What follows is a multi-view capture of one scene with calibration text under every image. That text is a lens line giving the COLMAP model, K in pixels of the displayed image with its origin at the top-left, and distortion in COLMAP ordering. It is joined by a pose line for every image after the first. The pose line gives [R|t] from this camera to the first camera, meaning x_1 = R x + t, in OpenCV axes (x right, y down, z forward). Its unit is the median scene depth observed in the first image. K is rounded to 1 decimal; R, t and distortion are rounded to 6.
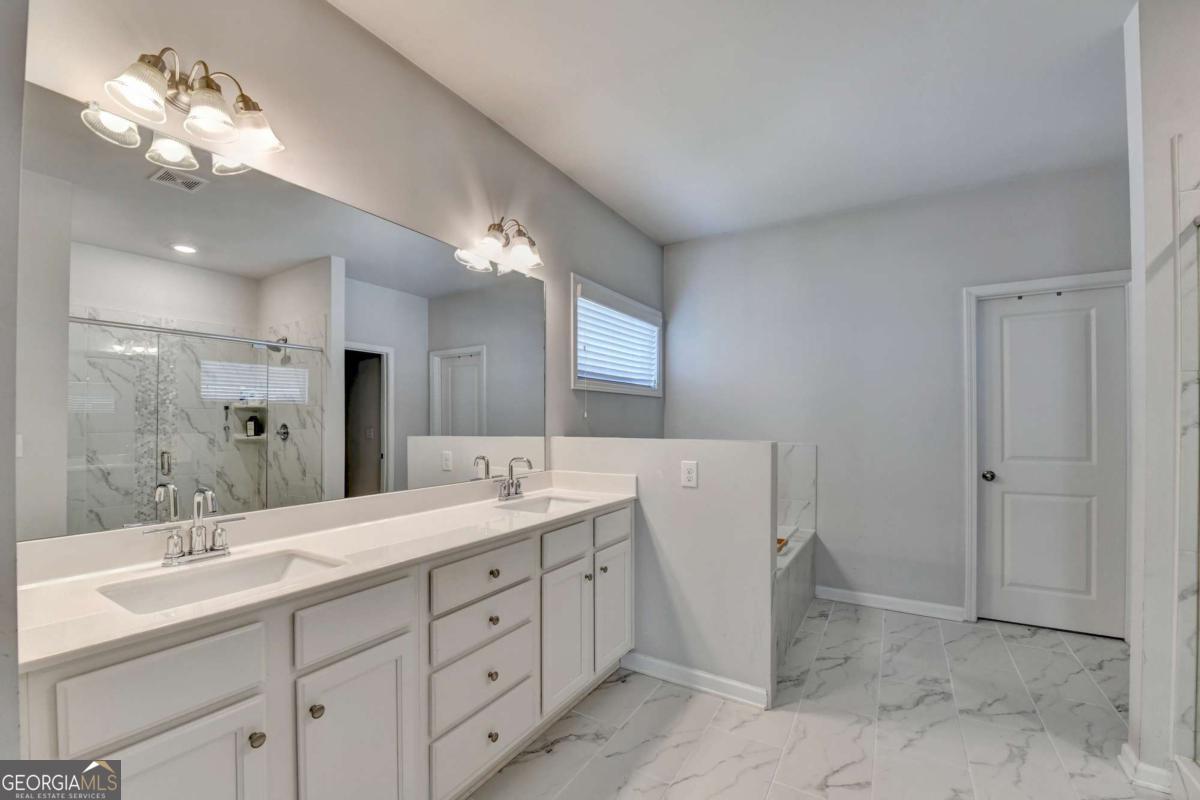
lens RADIAL K [[485.8, 0, 596.4], [0, 485.8, 428.9], [0, 0, 1]] dist [0.001622, -0.003923]
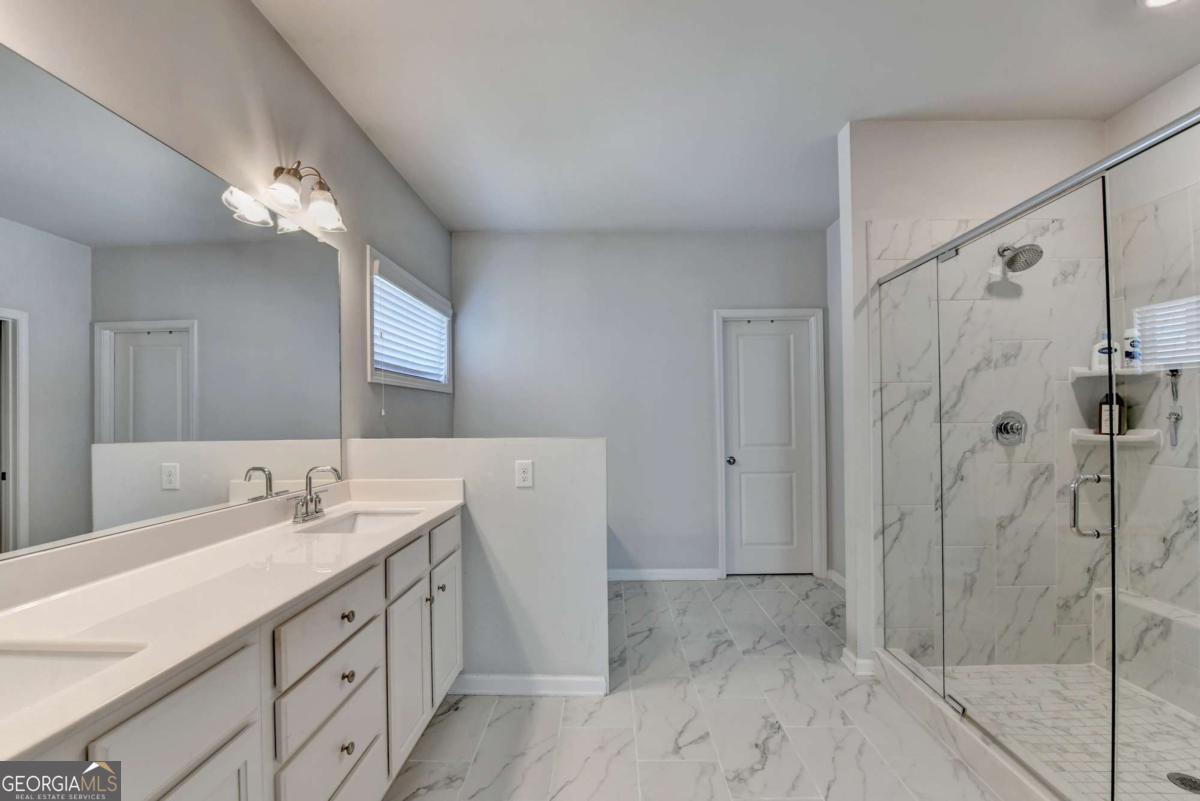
lens RADIAL K [[495.1, 0, 580.3], [0, 495.1, 421.5], [0, 0, 1]] dist [-0.002576, -0.000381]
pose [[0.871432, -0.009814, 0.490418, -0.182096], [0.013975, 0.999891, -0.004822, -0.004769], [-0.490317, 0.011056, 0.871474, 0.080999]]
